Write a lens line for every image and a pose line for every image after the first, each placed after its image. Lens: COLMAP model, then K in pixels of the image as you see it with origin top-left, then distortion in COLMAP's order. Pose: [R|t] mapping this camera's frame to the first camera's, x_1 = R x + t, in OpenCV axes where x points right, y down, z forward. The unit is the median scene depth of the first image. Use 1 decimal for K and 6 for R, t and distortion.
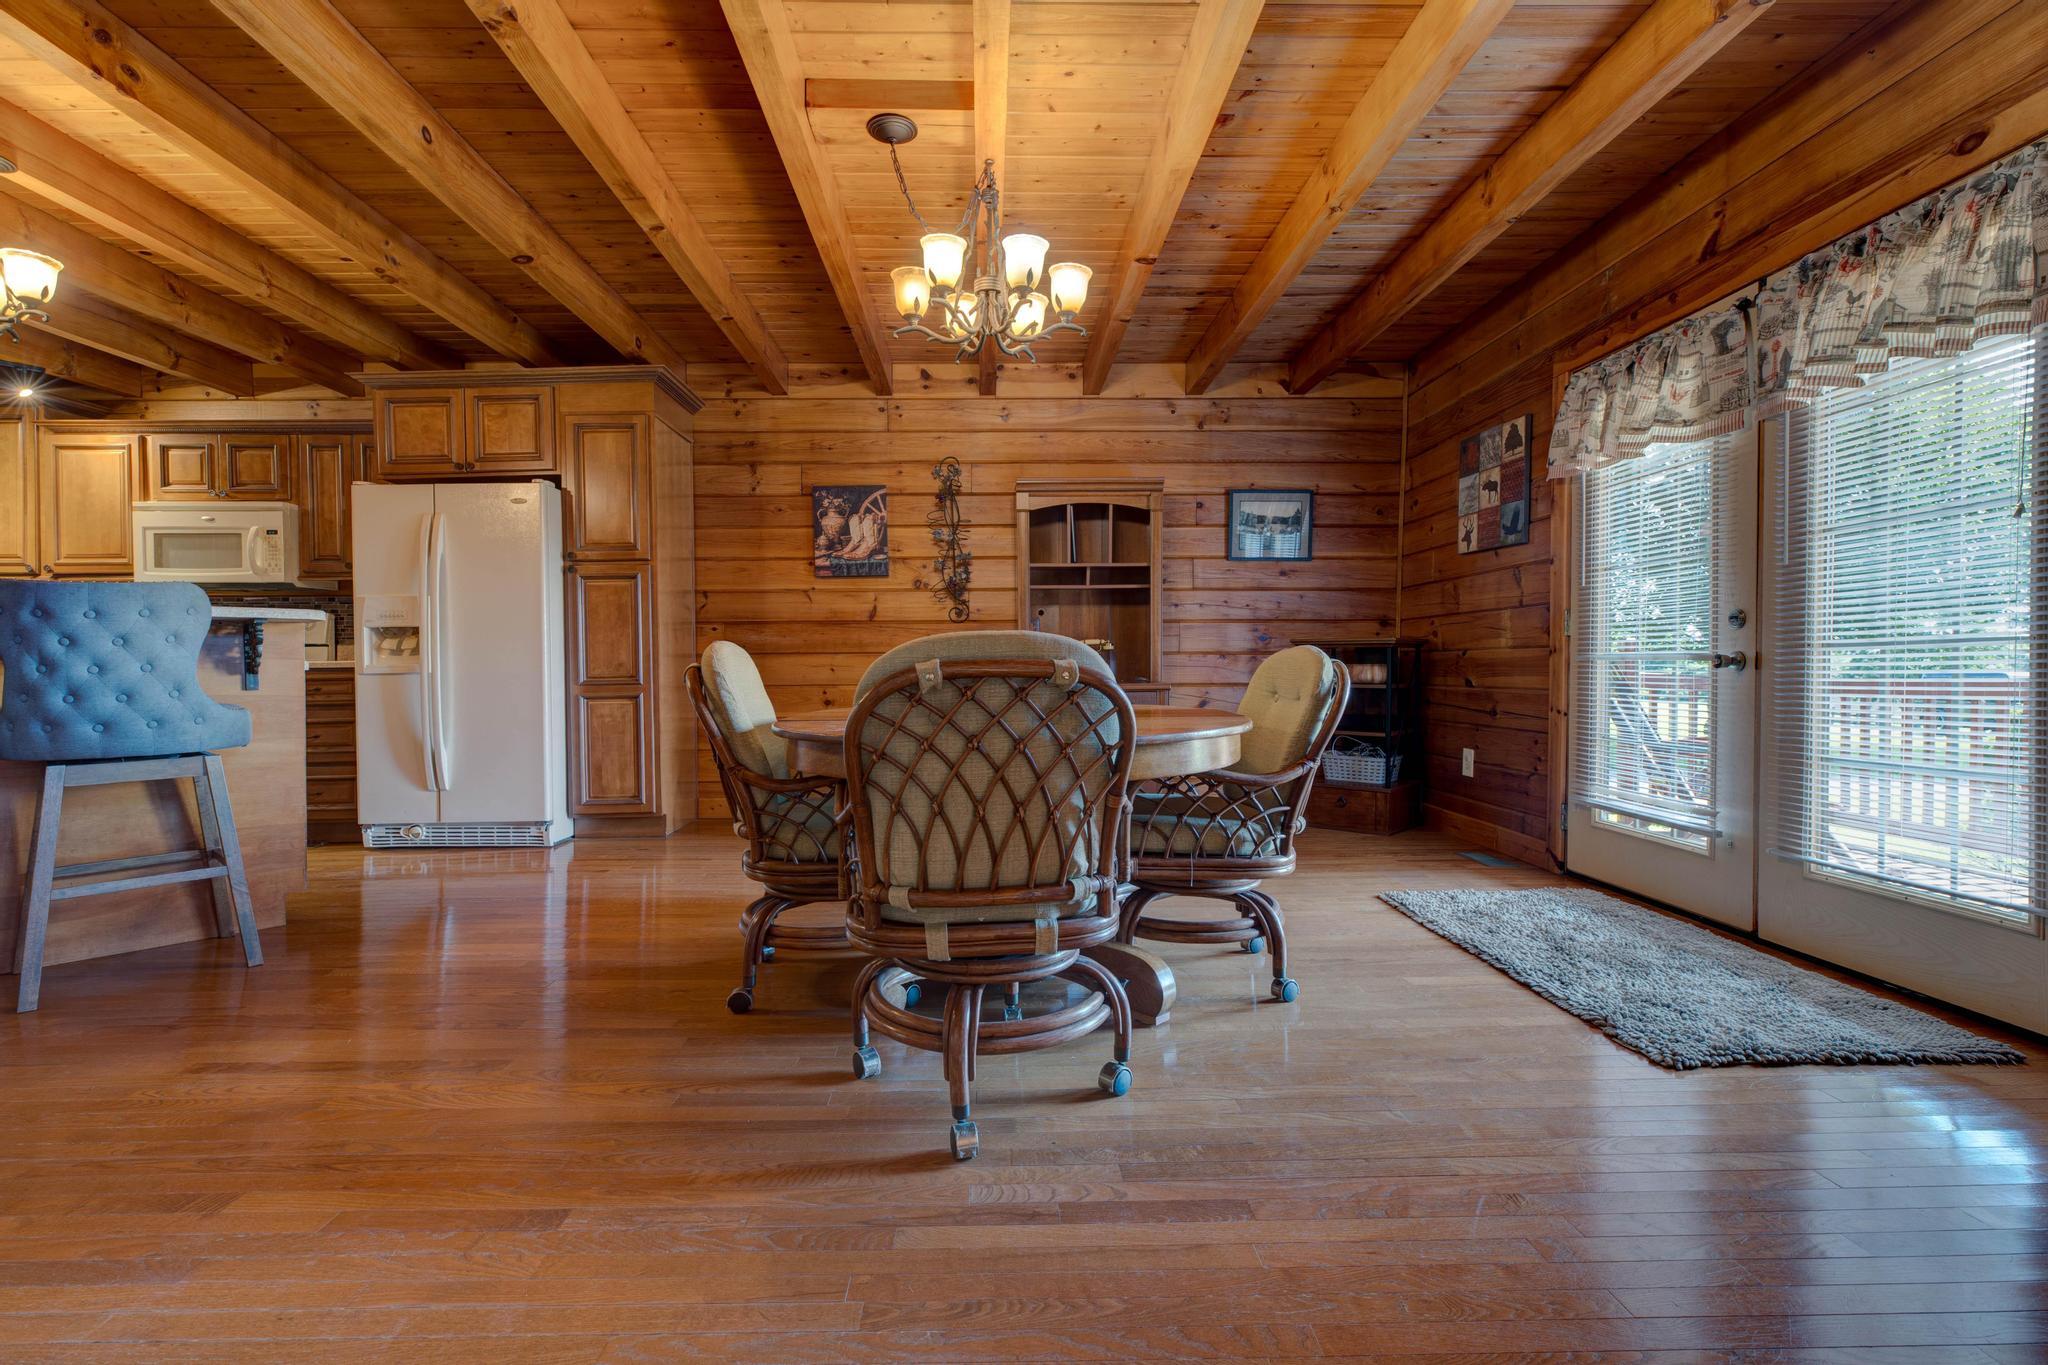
lens RADIAL K [[952.4, 0, 964.4], [0, 952.4, 694.5], [0, 0, 1]] dist [-0.001001, 0.000640]
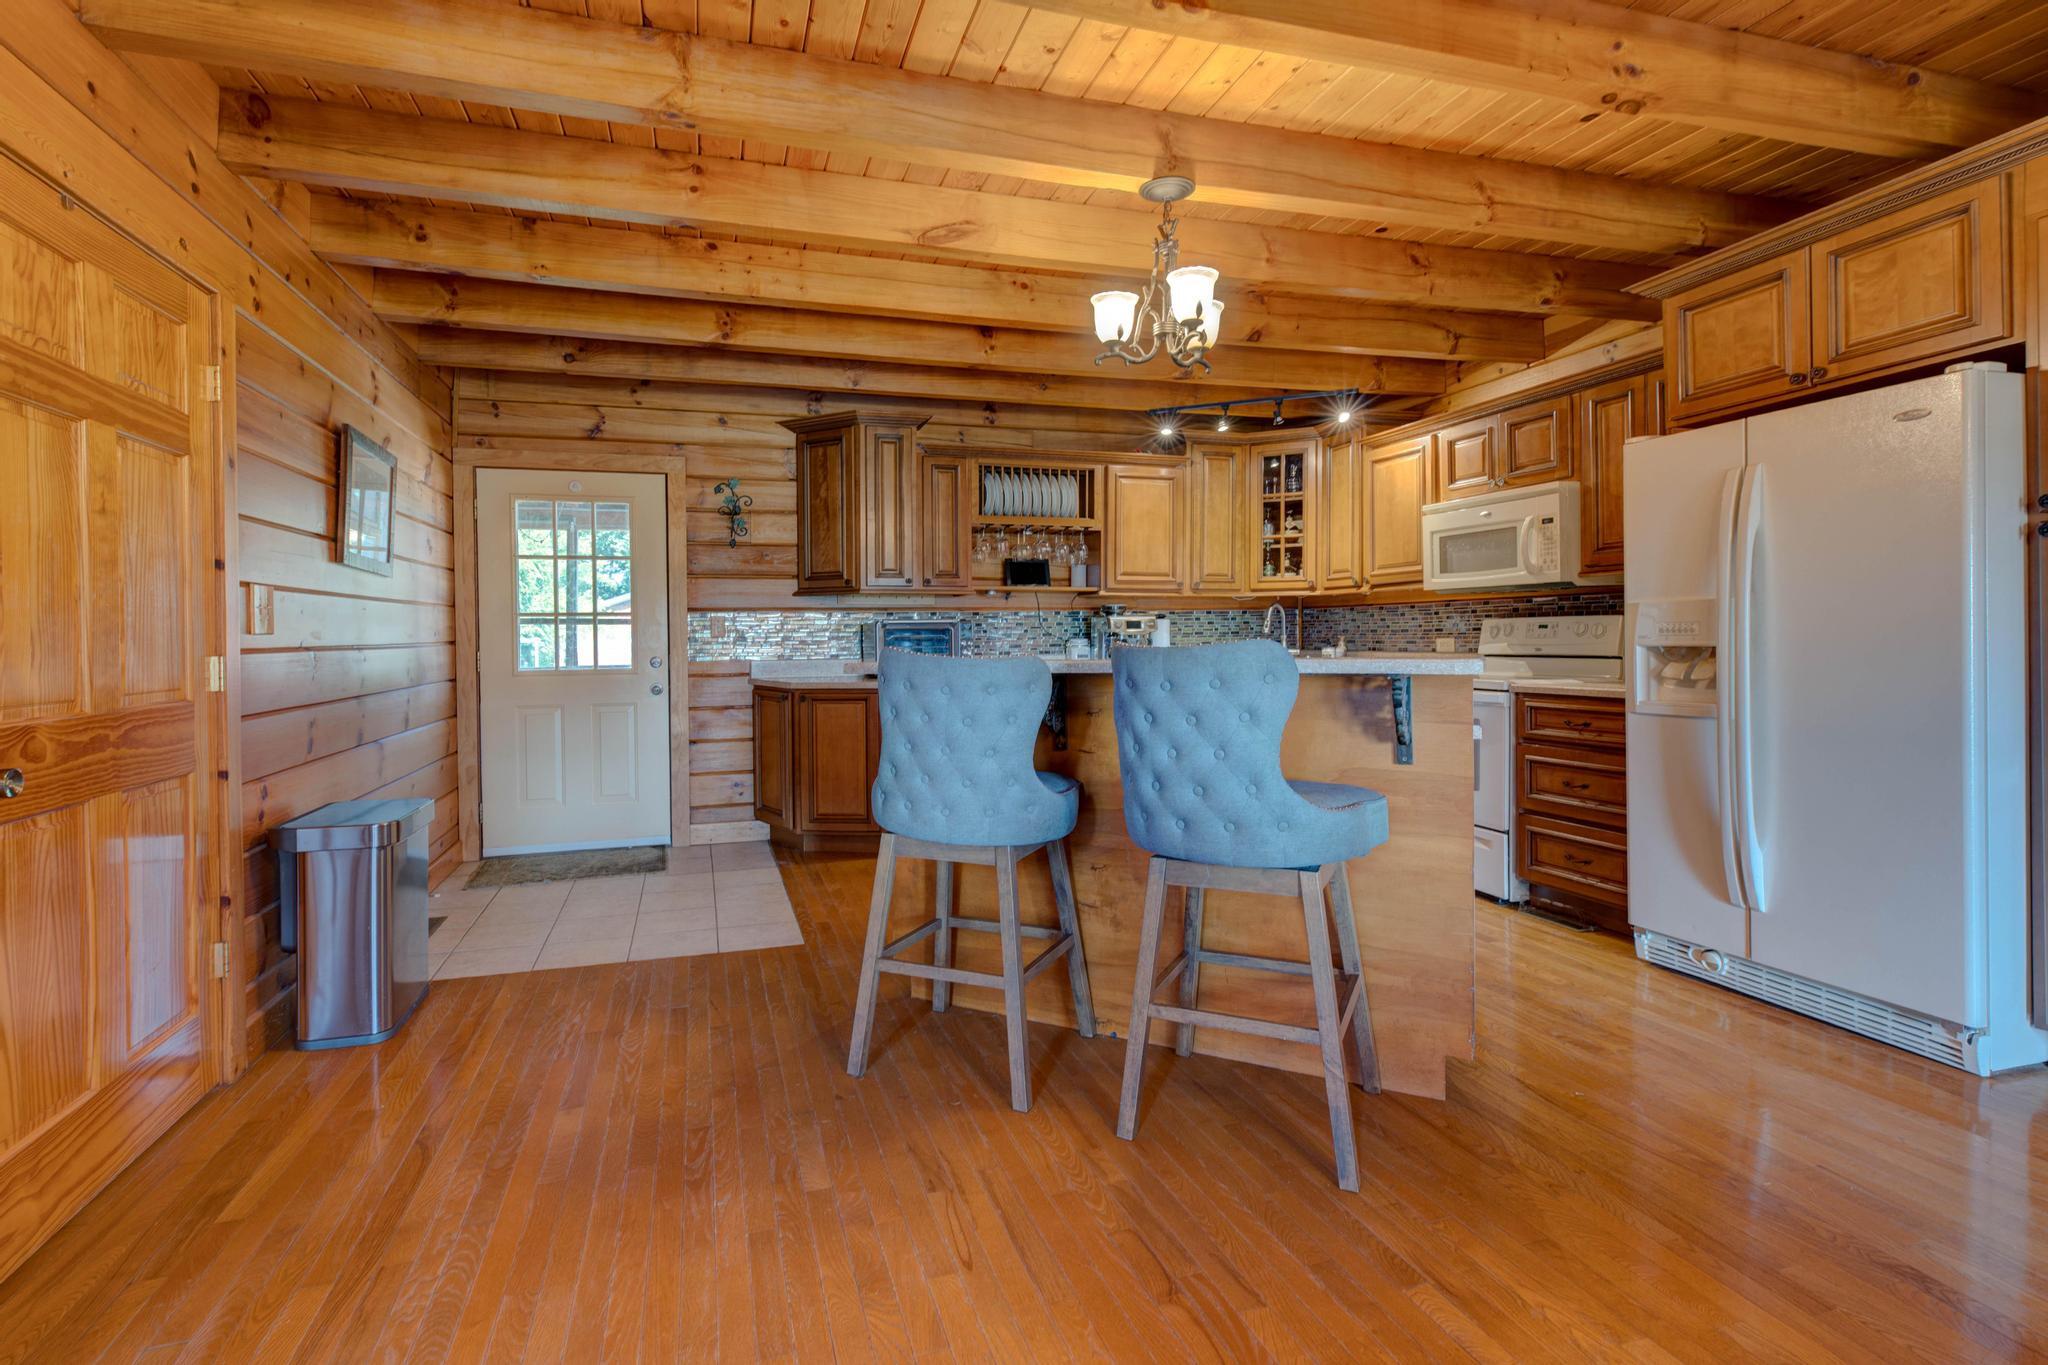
lens RADIAL K [[952.4, 0, 968.0], [0, 952.4, 643.5], [0, 0, 1]] dist [-0.001001, 0.000640]
pose [[0.287126, 0.007459, -0.957864, -0.105473], [-0.019698, 0.999804, 0.001881, -0.063966], [0.957690, 0.018328, 0.287216, 0.329963]]
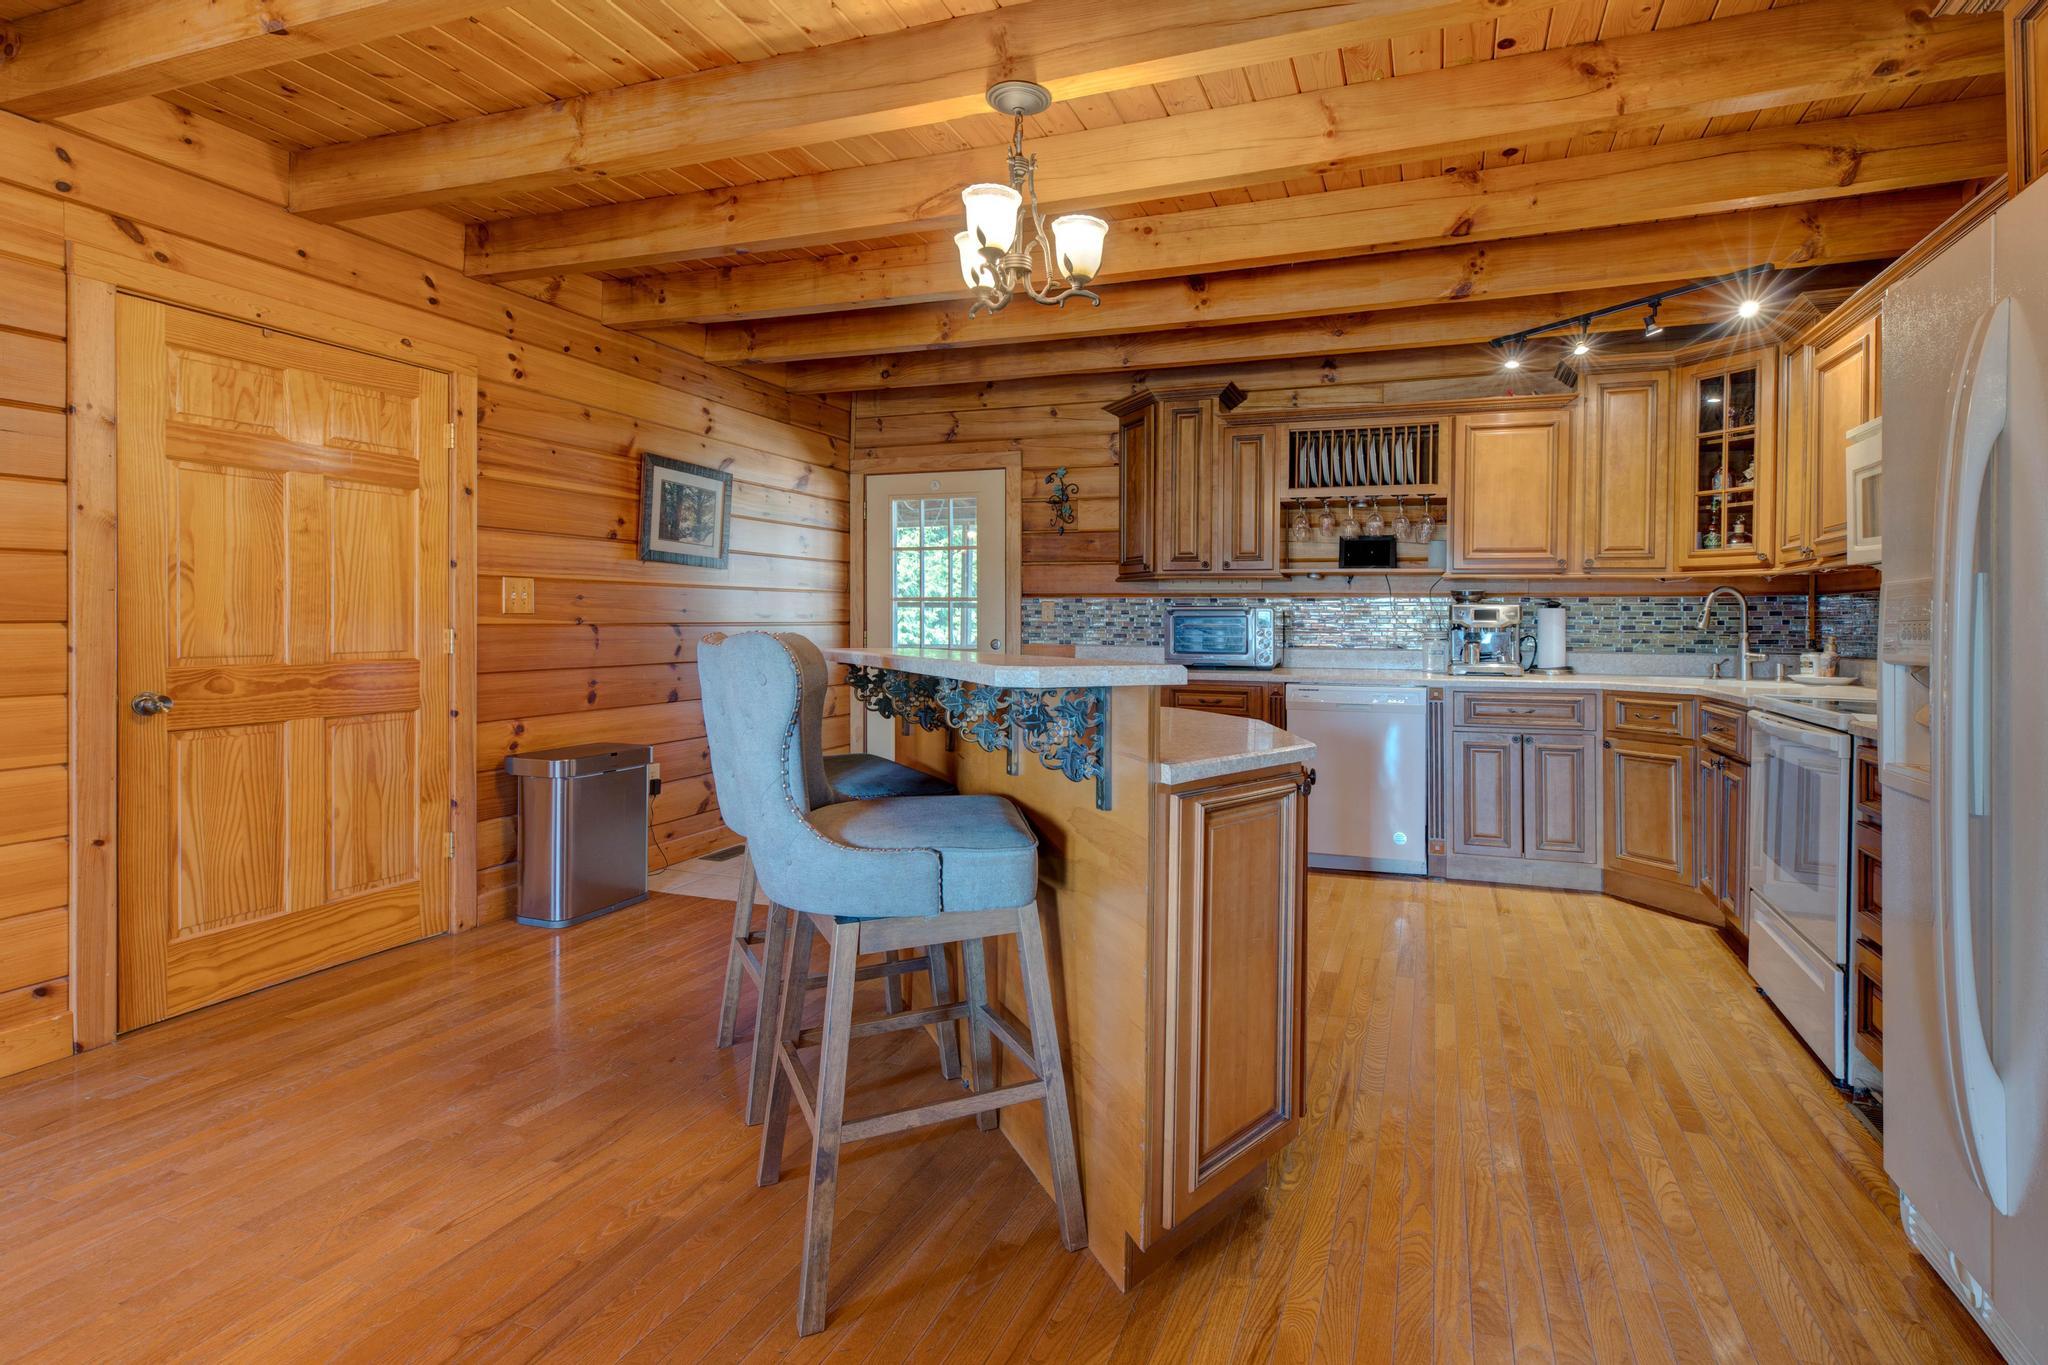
lens RADIAL K [[952.4, 0, 1127.9], [0, 952.4, 625.7], [0, 0, 1]] dist [-0.001001, 0.000640]
pose [[-0.297494, 0.007234, -0.954696, -0.180168], [-0.033521, 0.999276, 0.018017, -0.082677], [0.954135, 0.037363, -0.297036, 0.841760]]
